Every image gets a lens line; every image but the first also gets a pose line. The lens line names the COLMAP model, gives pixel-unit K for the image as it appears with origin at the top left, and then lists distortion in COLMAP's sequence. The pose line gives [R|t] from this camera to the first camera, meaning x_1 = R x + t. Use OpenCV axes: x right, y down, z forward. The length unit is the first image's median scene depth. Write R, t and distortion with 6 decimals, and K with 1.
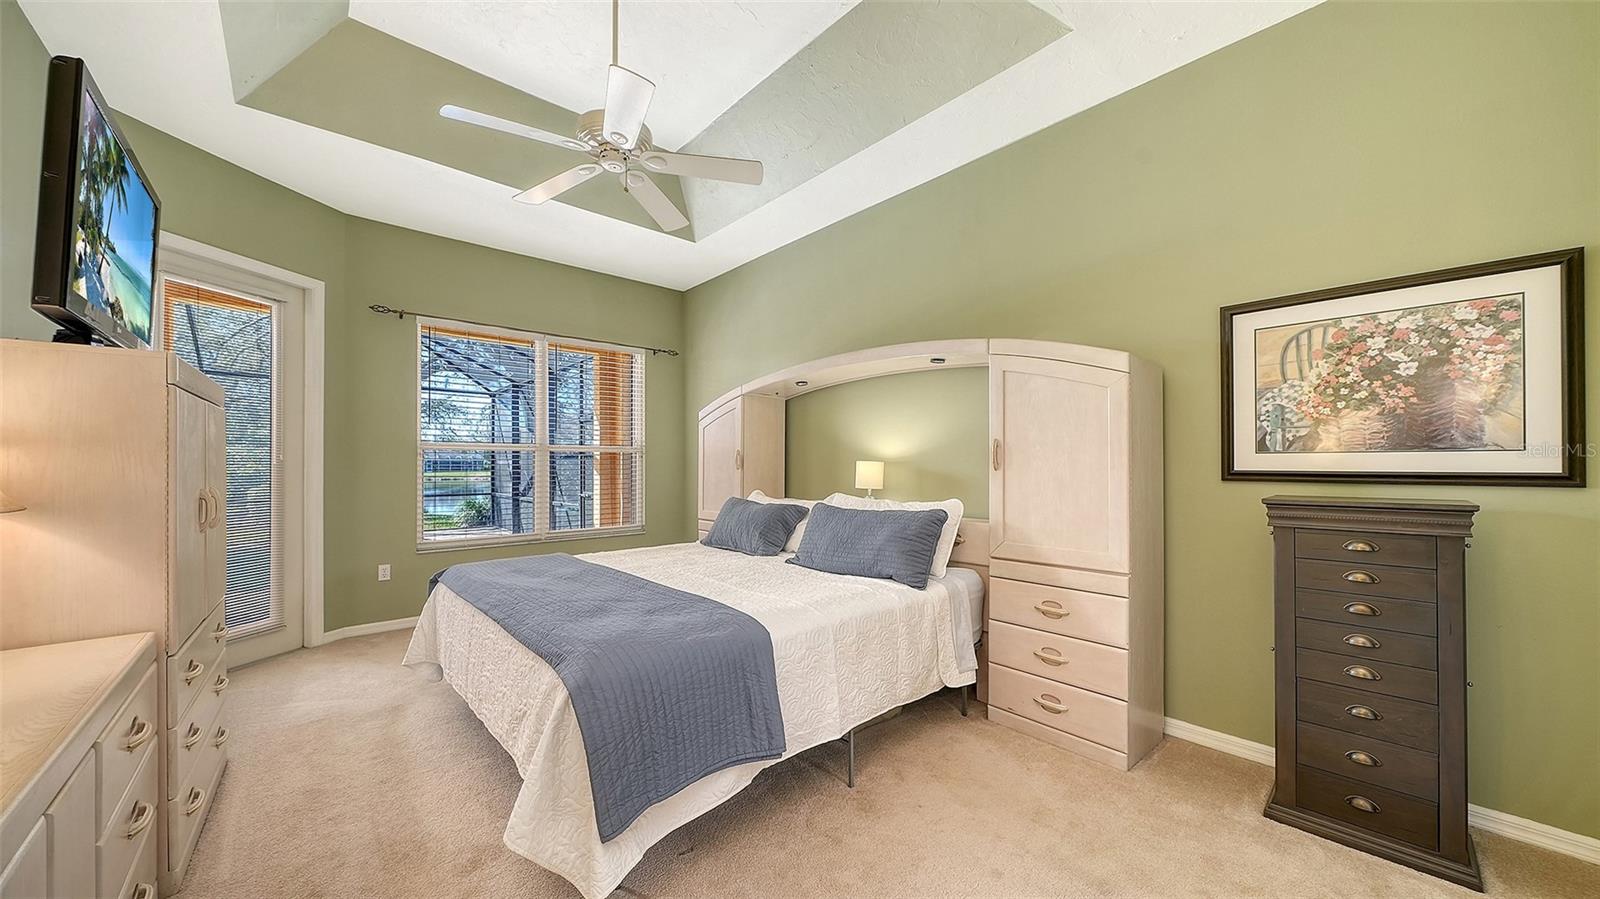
lens RADIAL K [[556.2, 0, 795.8], [0, 556.2, 479.4], [0, 0, 1]] dist [0.001028, -0.007689]
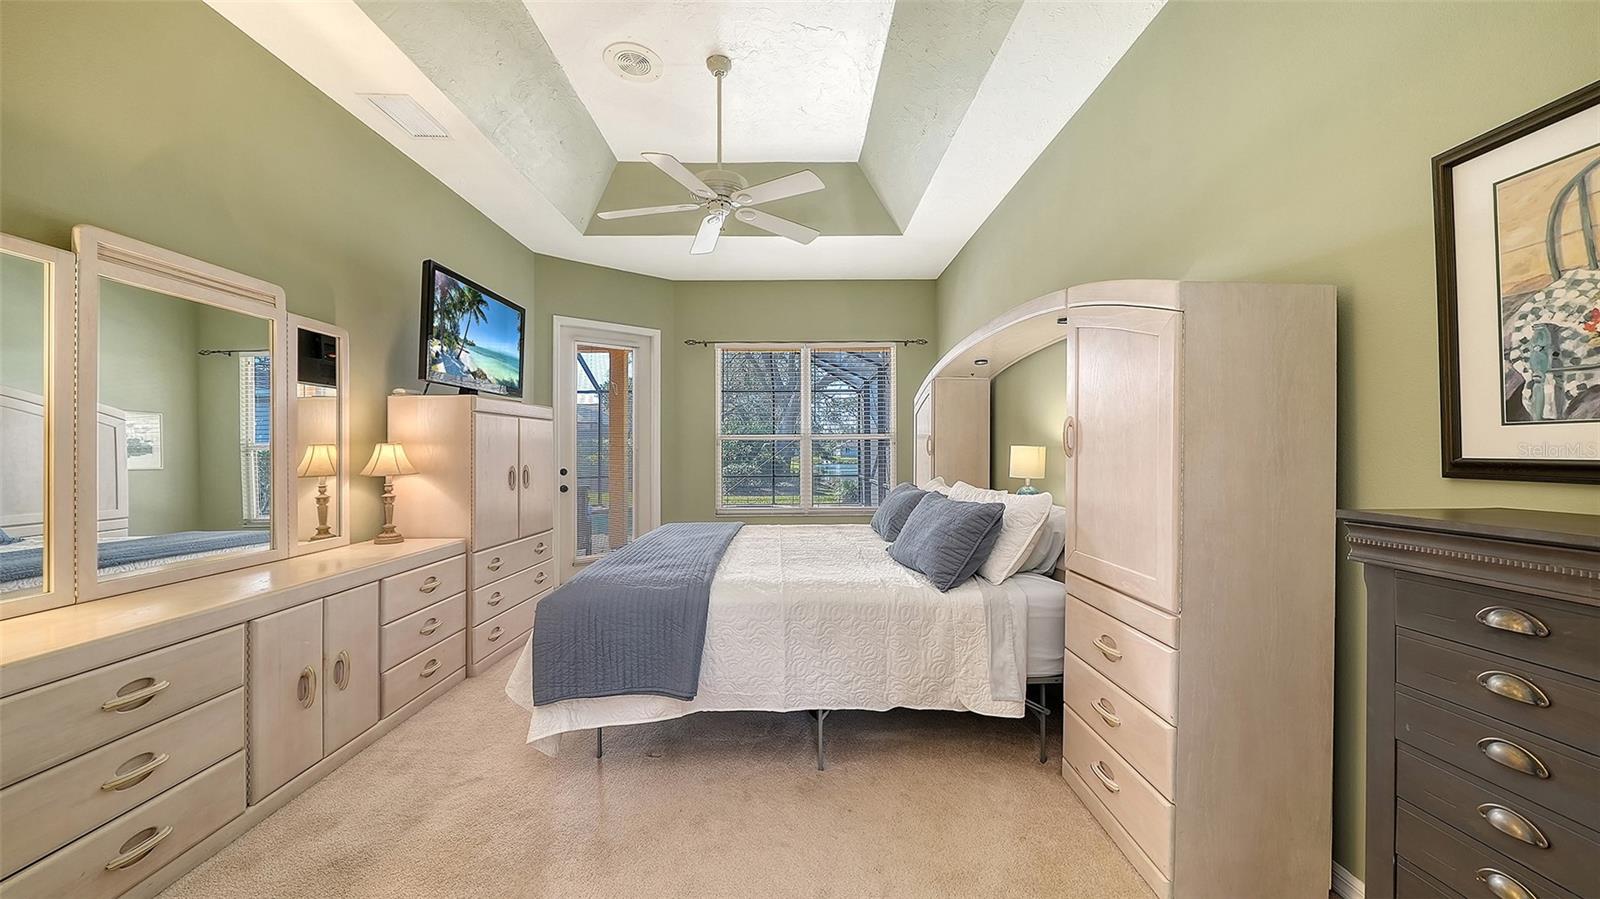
lens RADIAL K [[555.9, 0, 800.9], [0, 555.9, 461.8], [0, 0, 1]] dist [0.000032, -0.002333]
pose [[0.754371, 0.006637, -0.656415, 0.692542], [-0.009921, 0.999950, -0.001291, -0.006196], [0.656373, 0.007486, 0.754399, 0.197520]]
